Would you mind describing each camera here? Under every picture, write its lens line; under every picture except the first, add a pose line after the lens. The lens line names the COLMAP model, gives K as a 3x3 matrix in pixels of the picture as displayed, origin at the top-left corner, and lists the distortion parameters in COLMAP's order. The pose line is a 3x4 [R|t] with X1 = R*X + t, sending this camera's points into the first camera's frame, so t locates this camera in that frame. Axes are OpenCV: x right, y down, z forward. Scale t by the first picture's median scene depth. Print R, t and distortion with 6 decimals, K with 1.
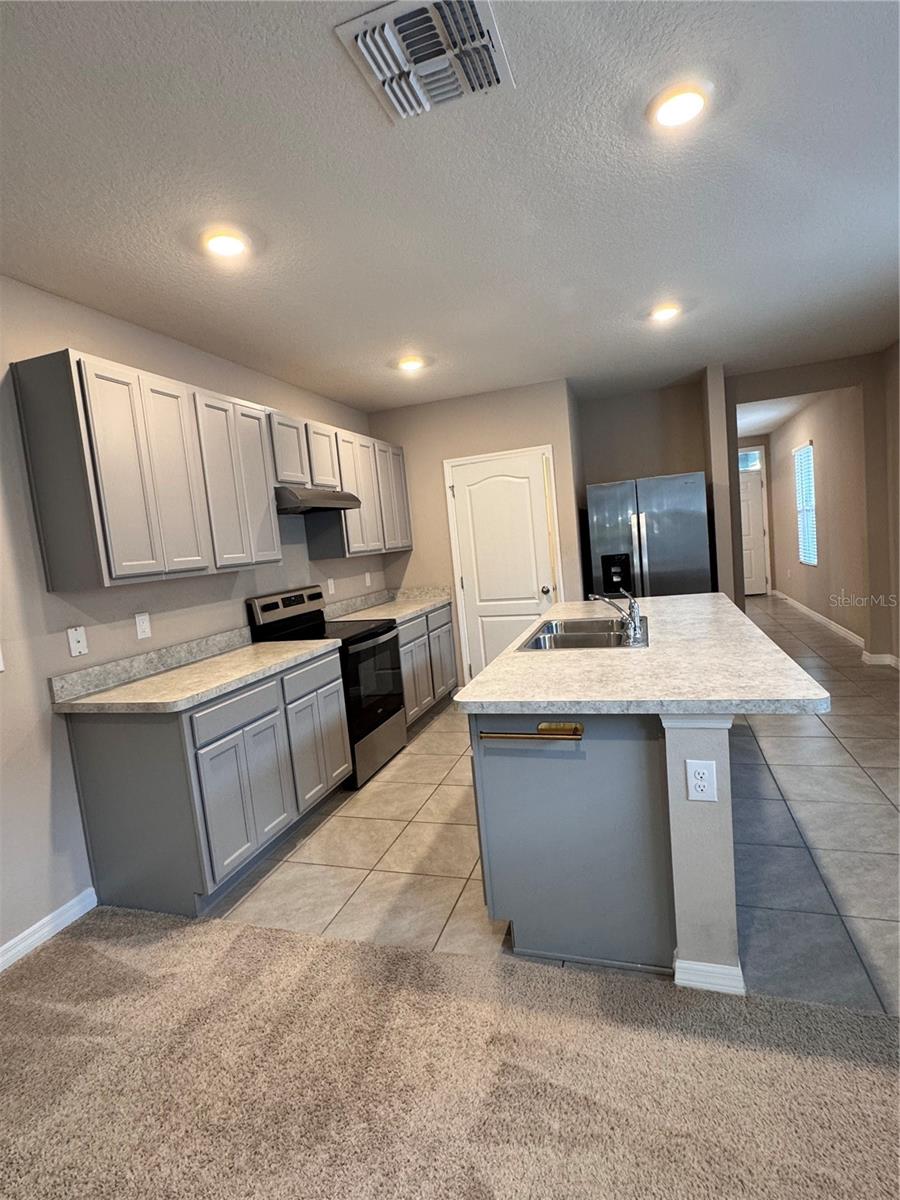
lens RADIAL K [[592.3, 0, 449.2], [0, 592.3, 601.9], [0, 0, 1]] dist [-0.004884, 0.002161]
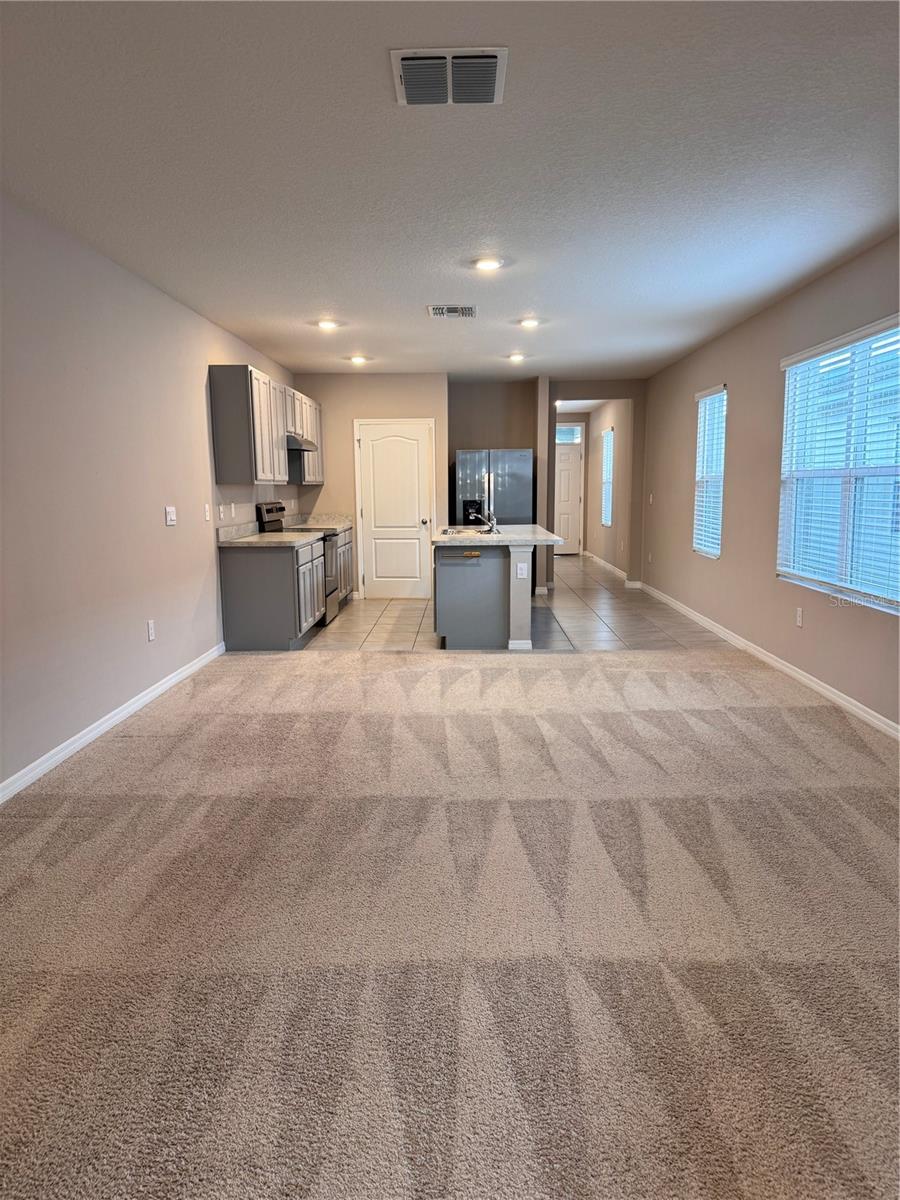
lens RADIAL K [[845.0, 0, 454.9], [0, 845.0, 623.0], [0, 0, 1]] dist [0.070790, -0.002382]
pose [[0.948598, 0.037613, 0.314240, -0.757032], [-0.050600, 0.998165, 0.033272, 0.290791], [-0.312412, -0.047463, 0.948760, -1.828532]]
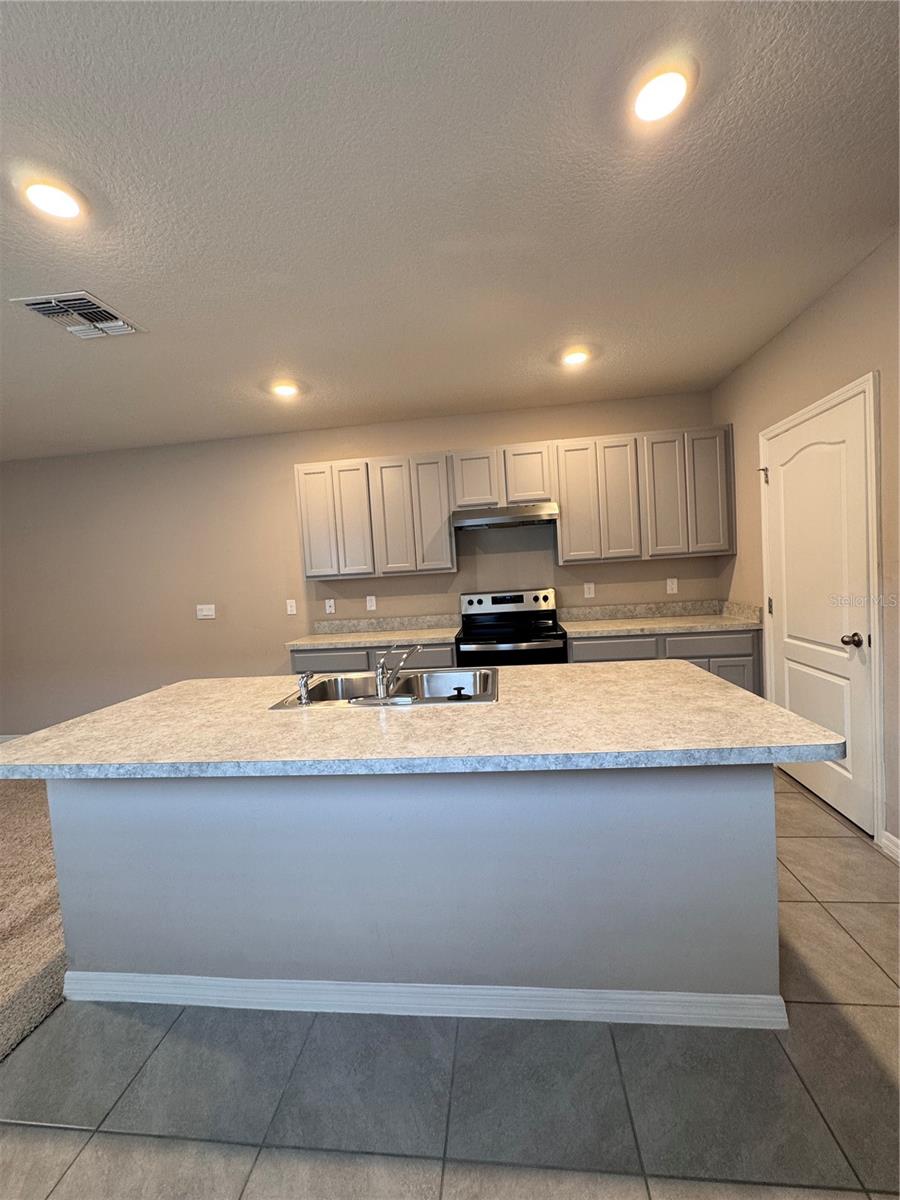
lens RADIAL K [[479.0, 0, 450.9], [0, 479.0, 597.2], [0, 0, 1]] dist [-0.003605, 0.000800]
pose [[0.216470, 0.131836, -0.967347, 0.995092], [-0.059535, 0.990779, 0.121707, -0.180234], [0.974472, 0.031245, 0.222322, 1.023580]]
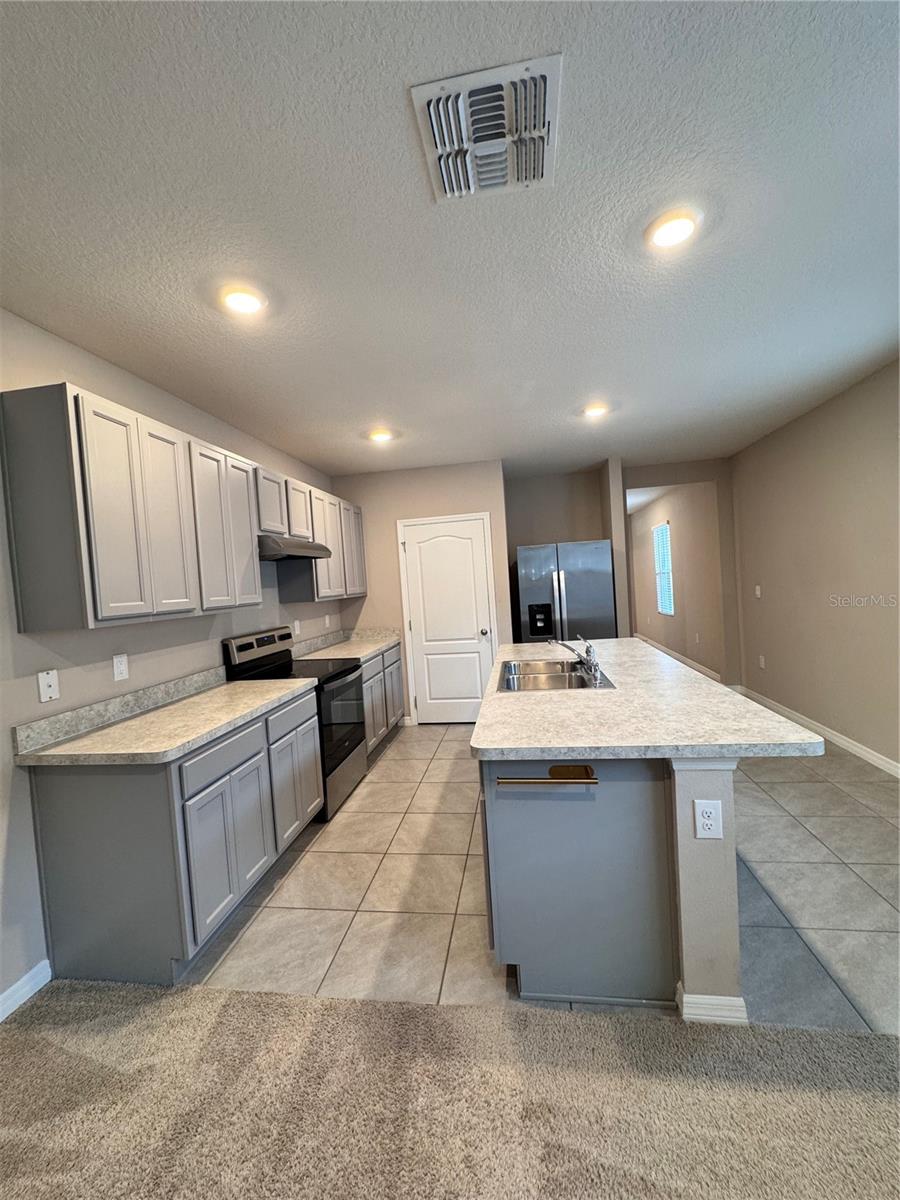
lens RADIAL K [[479.0, 0, 448.7], [0, 479.0, 600.7], [0, 0, 1]] dist [-0.003605, 0.000800]
pose [[0.985205, 0.023120, 0.169812, -0.131628], [-0.009753, 0.996816, -0.079132, -0.014015], [-0.171101, 0.076305, 0.982294, 0.131327]]
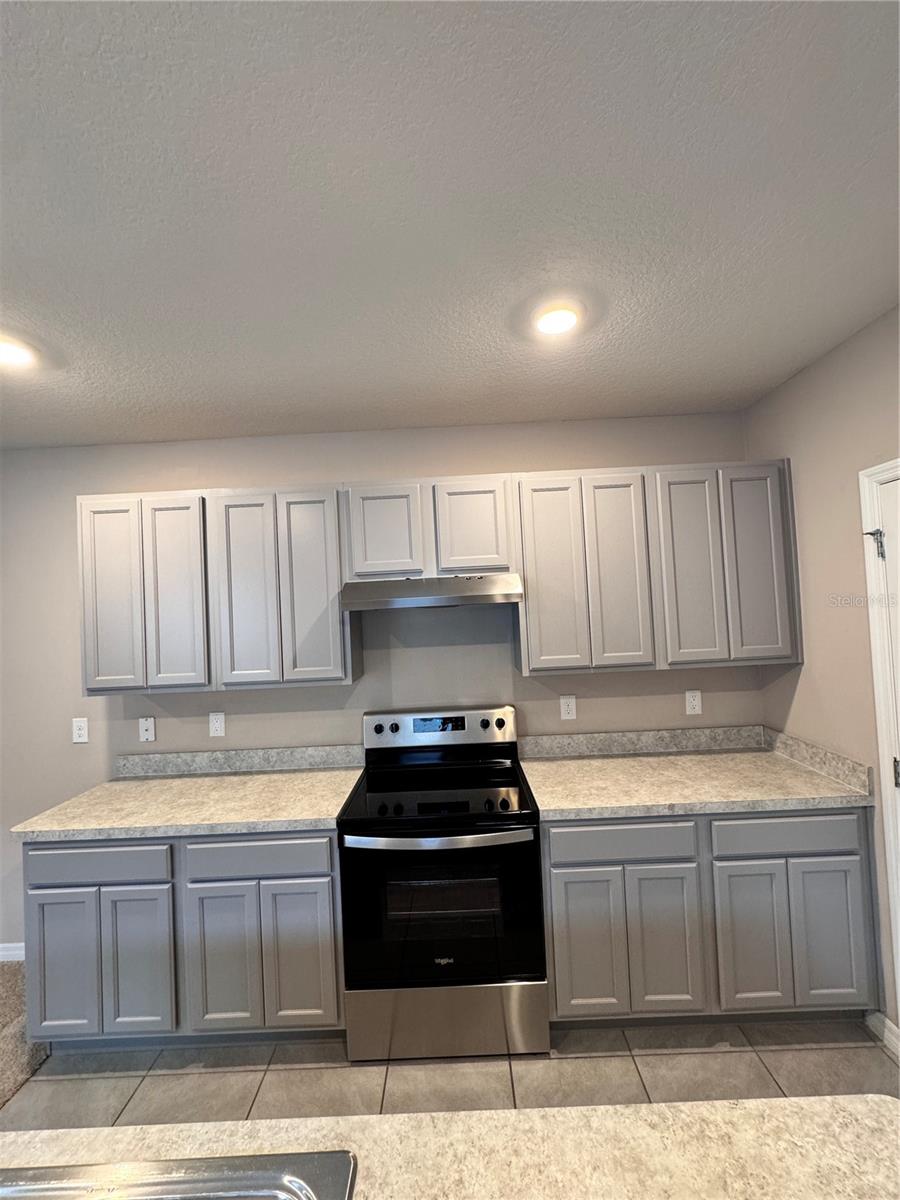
lens RADIAL K [[479.0, 0, 450.8], [0, 479.0, 598.4], [0, 0, 1]] dist [-0.003605, 0.000800]
pose [[0.311814, 0.056734, -0.948448, 0.456468], [-0.079678, 0.996261, 0.033399, -0.274309], [0.946797, 0.065156, 0.315168, 1.243097]]
